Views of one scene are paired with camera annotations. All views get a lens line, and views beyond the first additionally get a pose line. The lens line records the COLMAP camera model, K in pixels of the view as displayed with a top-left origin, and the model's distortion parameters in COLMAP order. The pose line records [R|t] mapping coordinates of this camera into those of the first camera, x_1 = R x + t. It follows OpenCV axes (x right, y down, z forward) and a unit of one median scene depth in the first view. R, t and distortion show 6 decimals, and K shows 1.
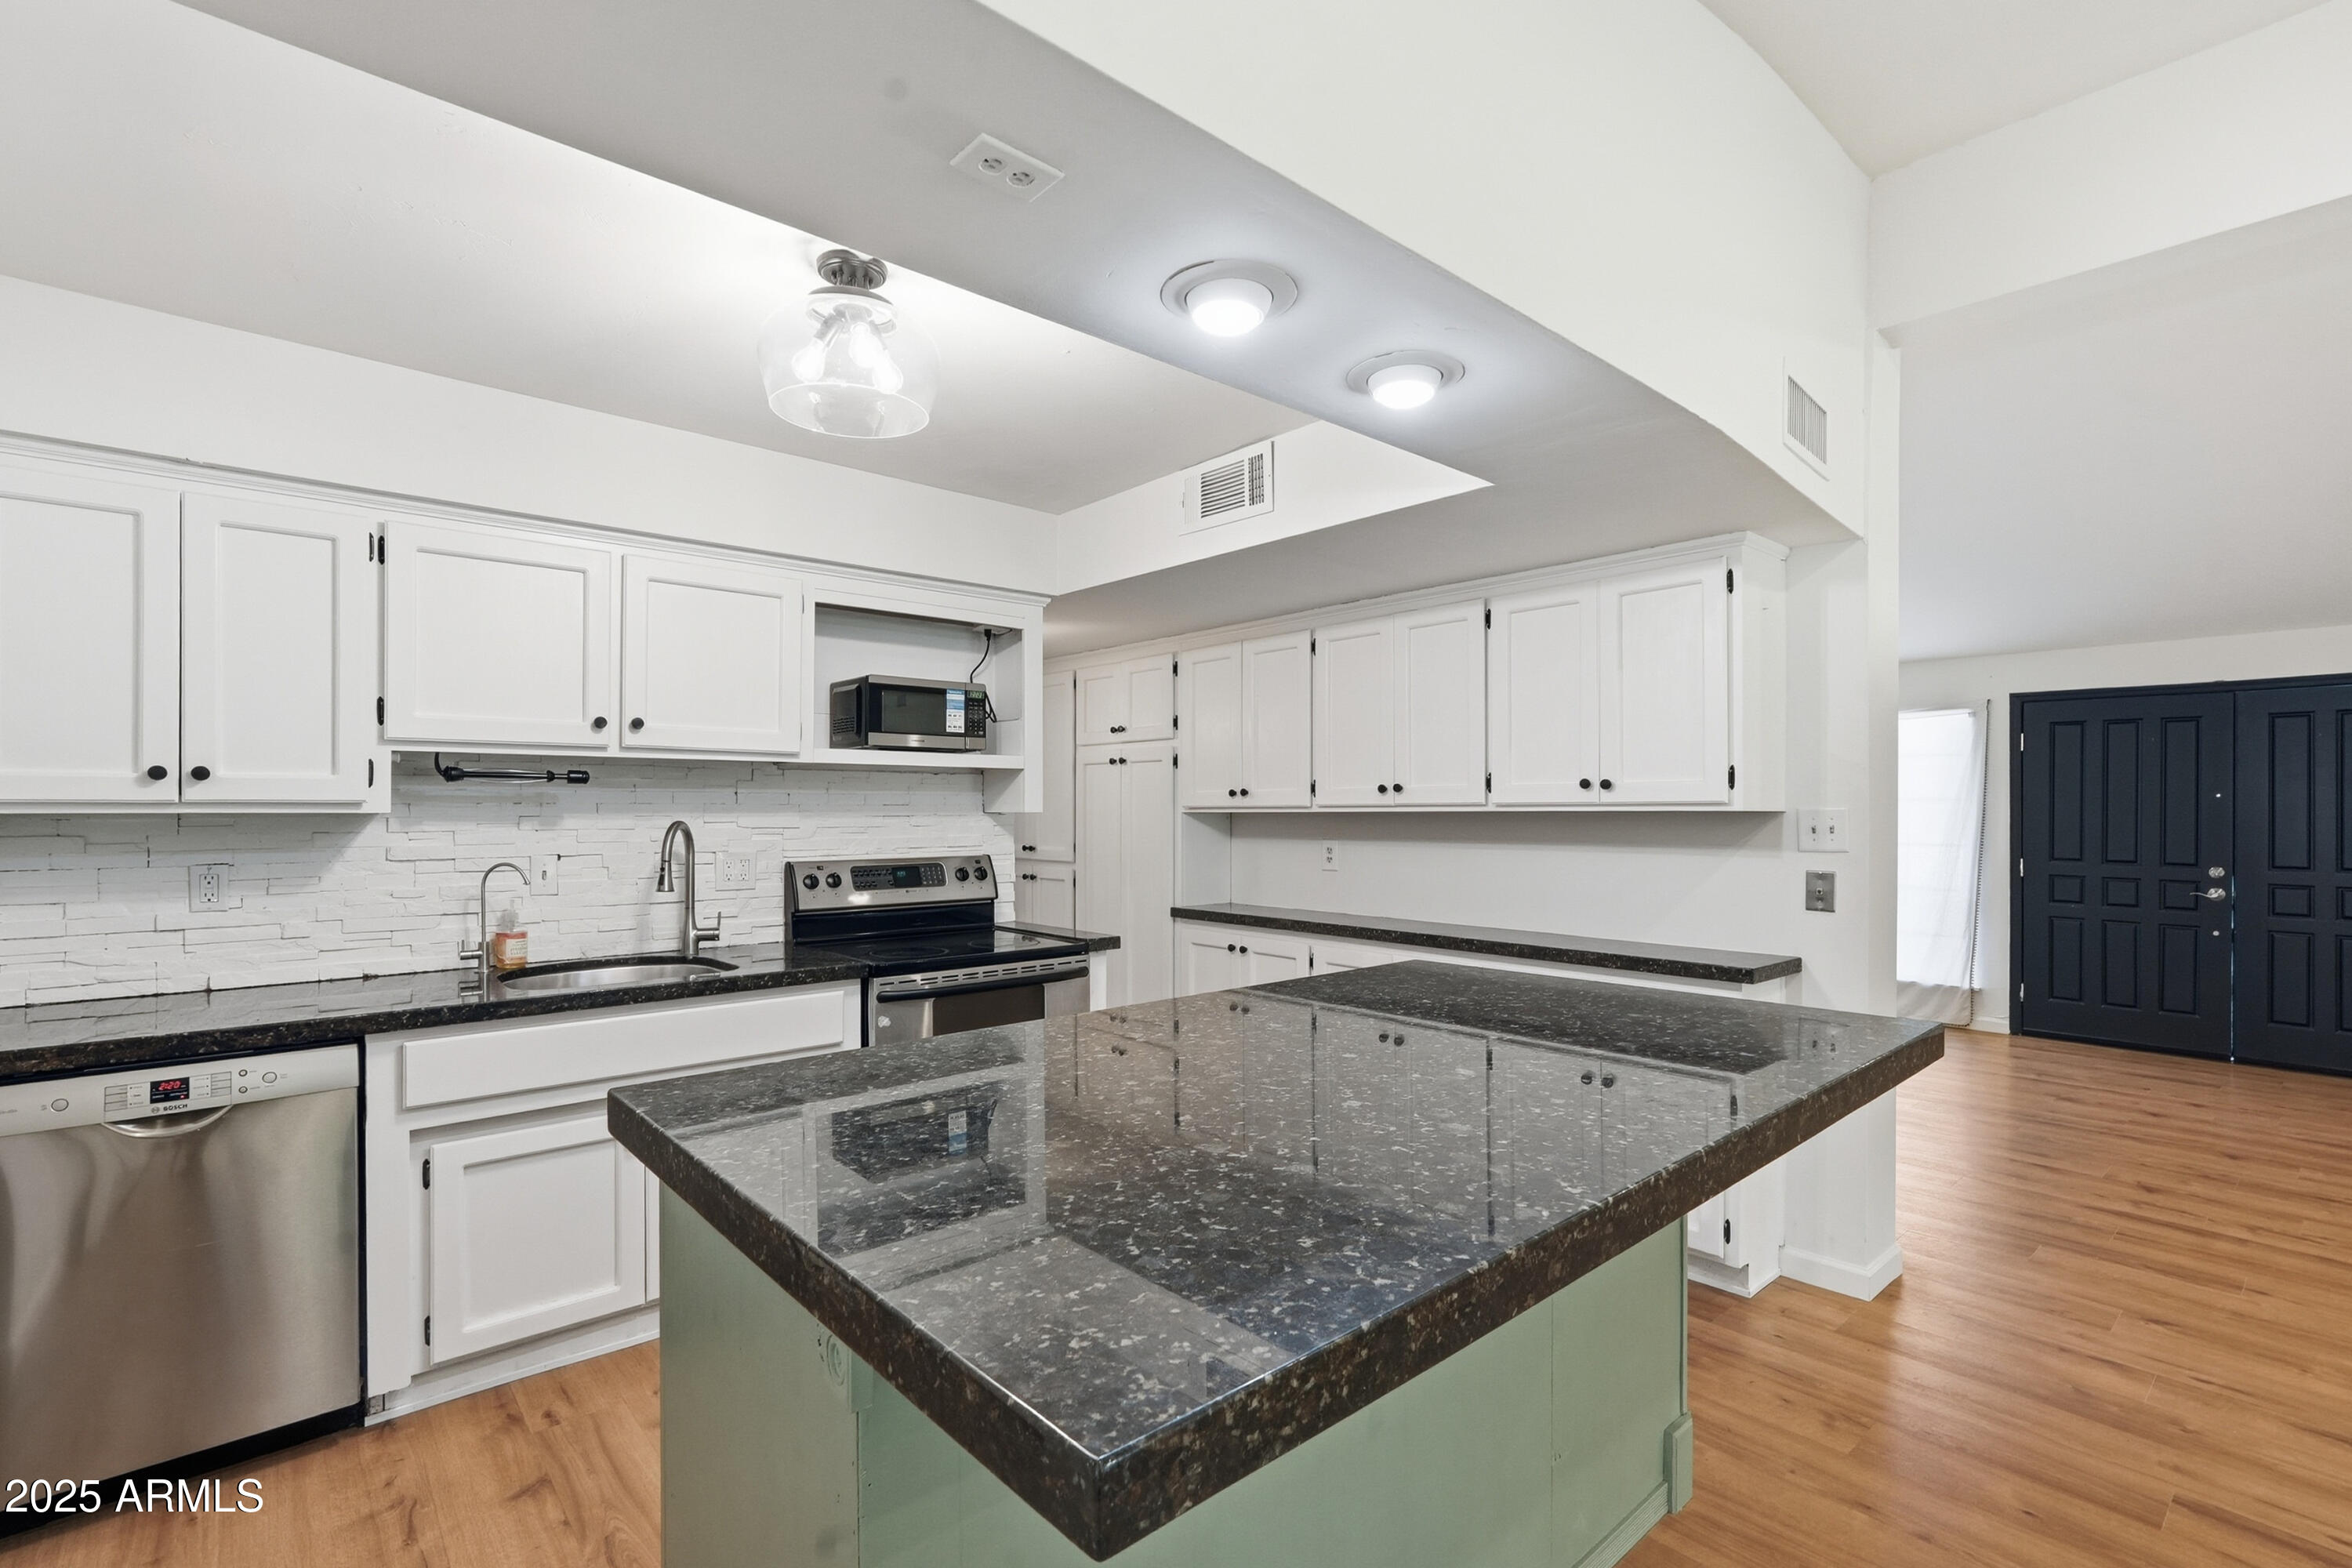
lens RADIAL K [[1058.7, 0, 1162.2], [0, 1058.7, 791.3], [0, 0, 1]] dist [-0.015241, 0.008978]
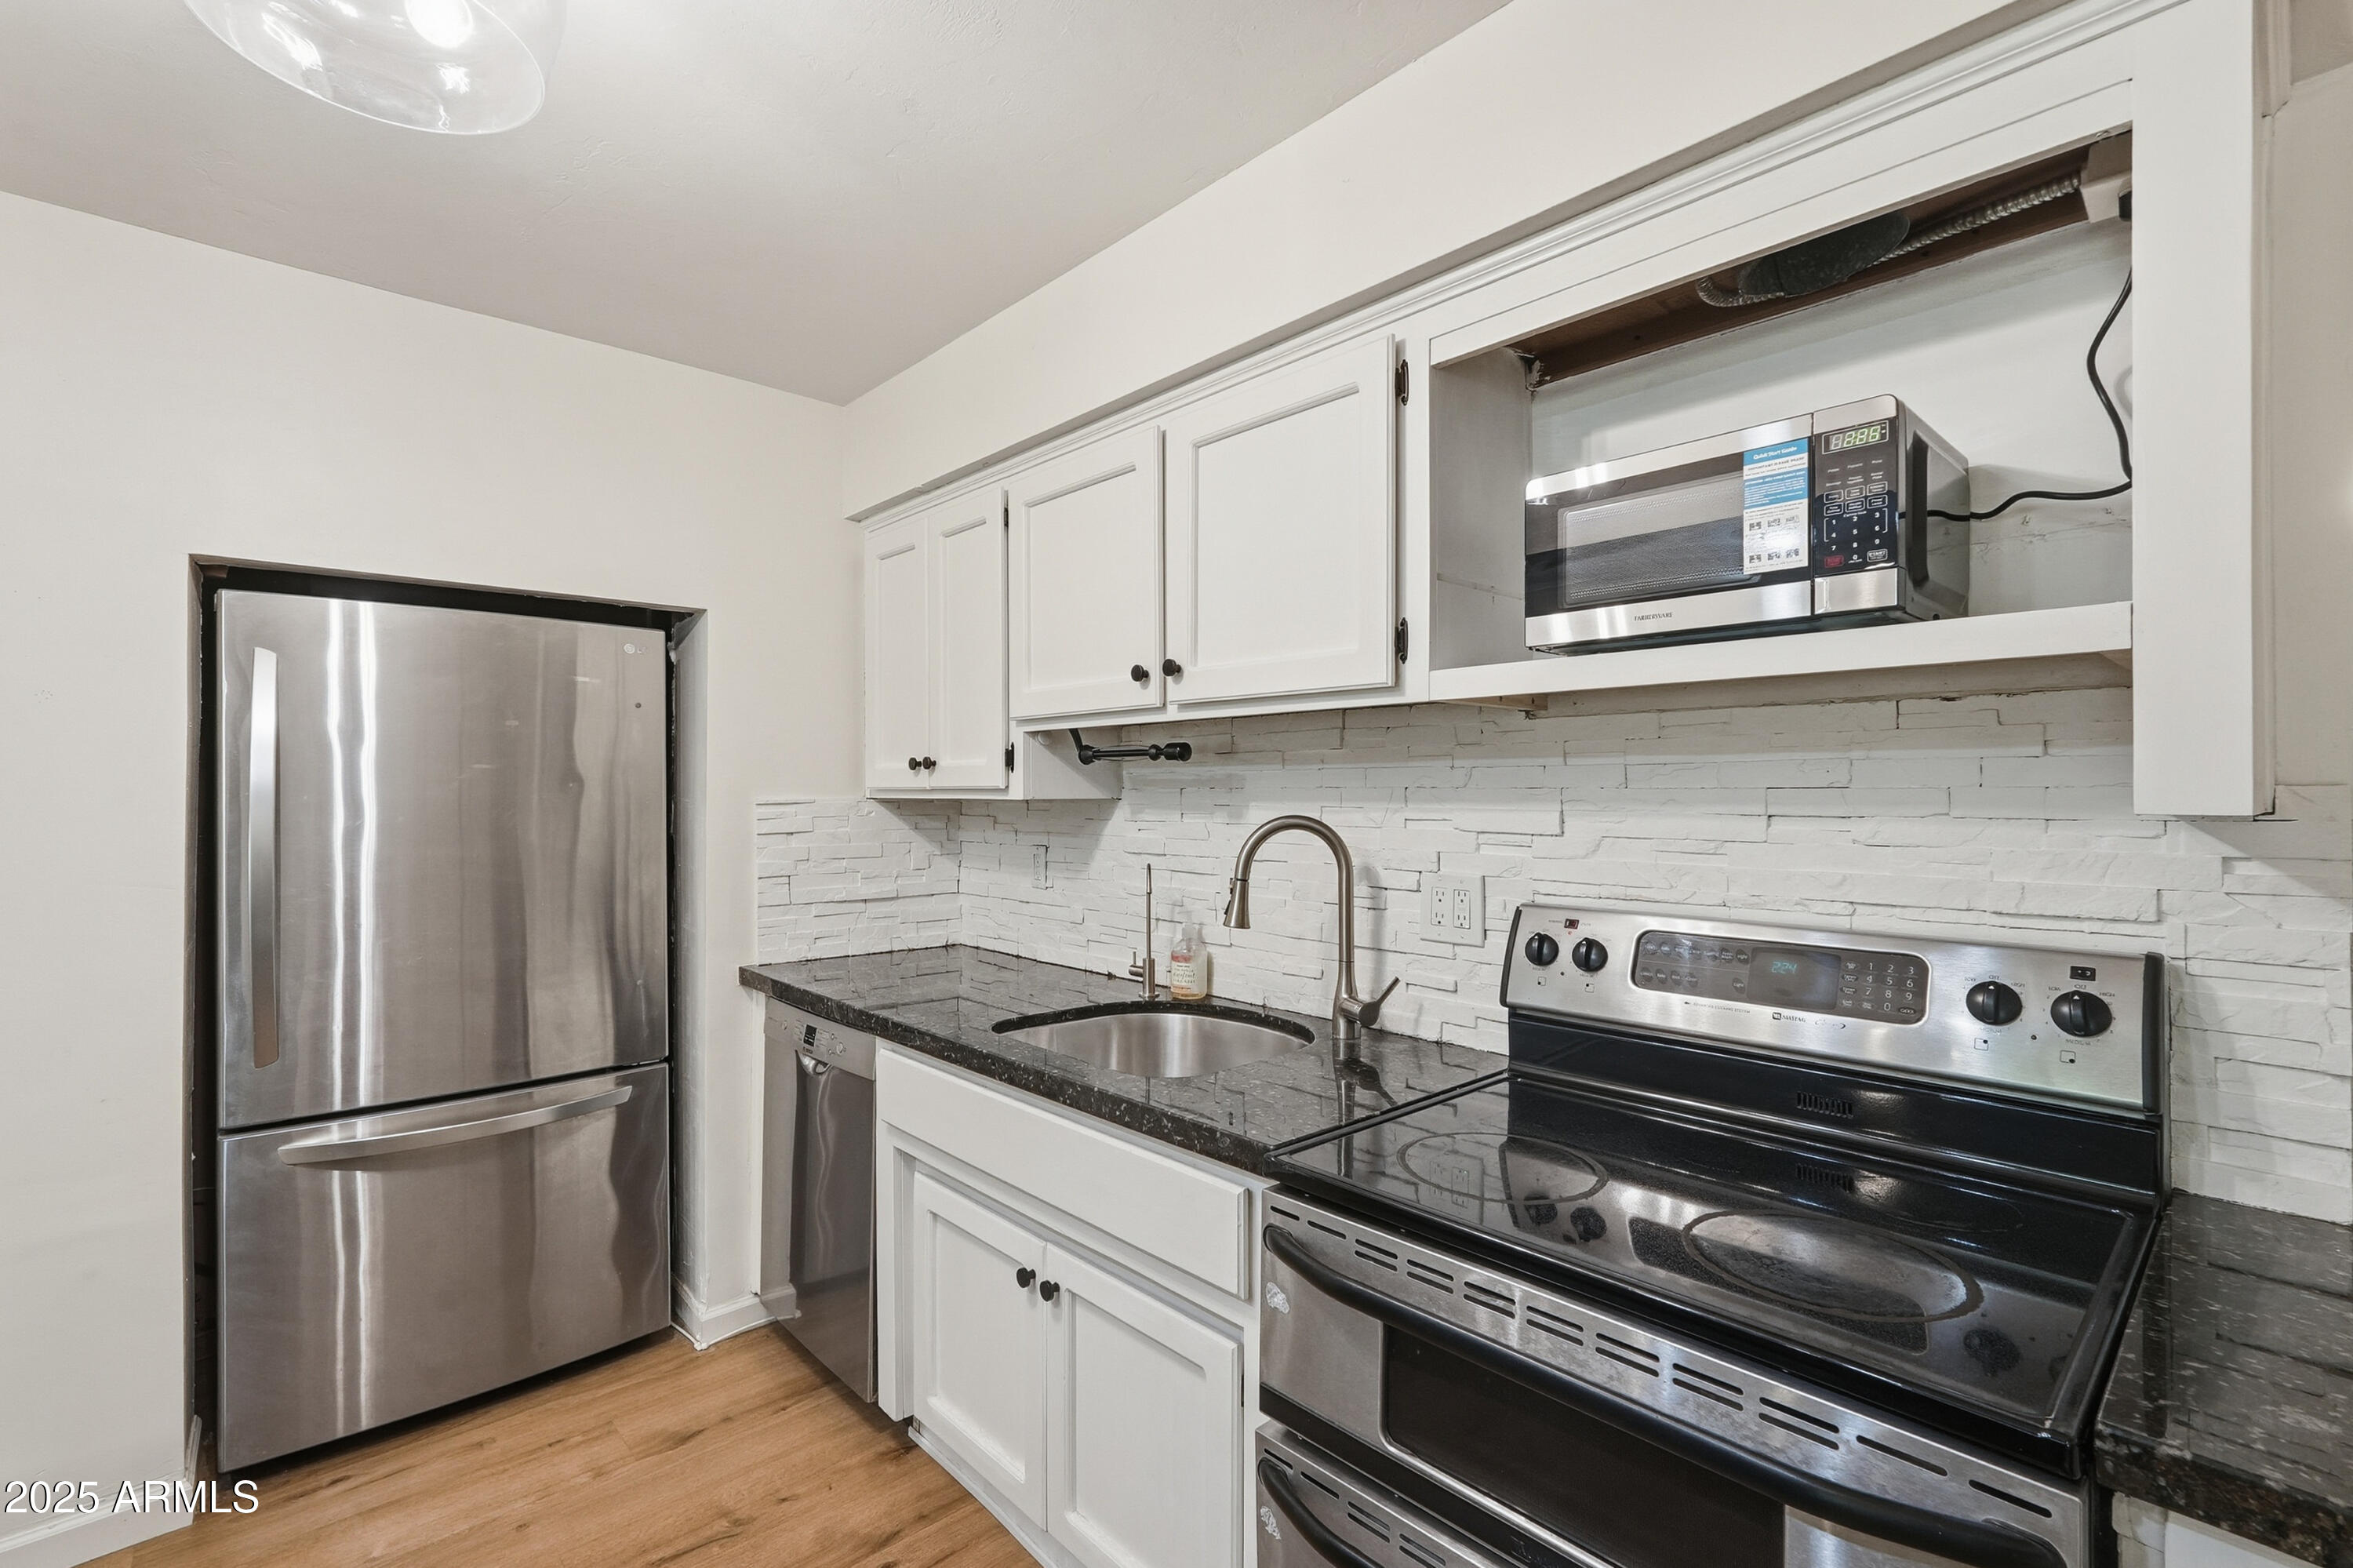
lens RADIAL K [[1059.2, 0, 1162.7], [0, 1059.2, 791.3], [0, 0, 1]] dist [-0.015241, 0.008978]
pose [[0.003306, -0.003325, -0.999989, 0.141508], [0.012258, 0.999919, -0.003284, 0.013252], [0.999919, -0.012247, 0.003347, 0.812917]]
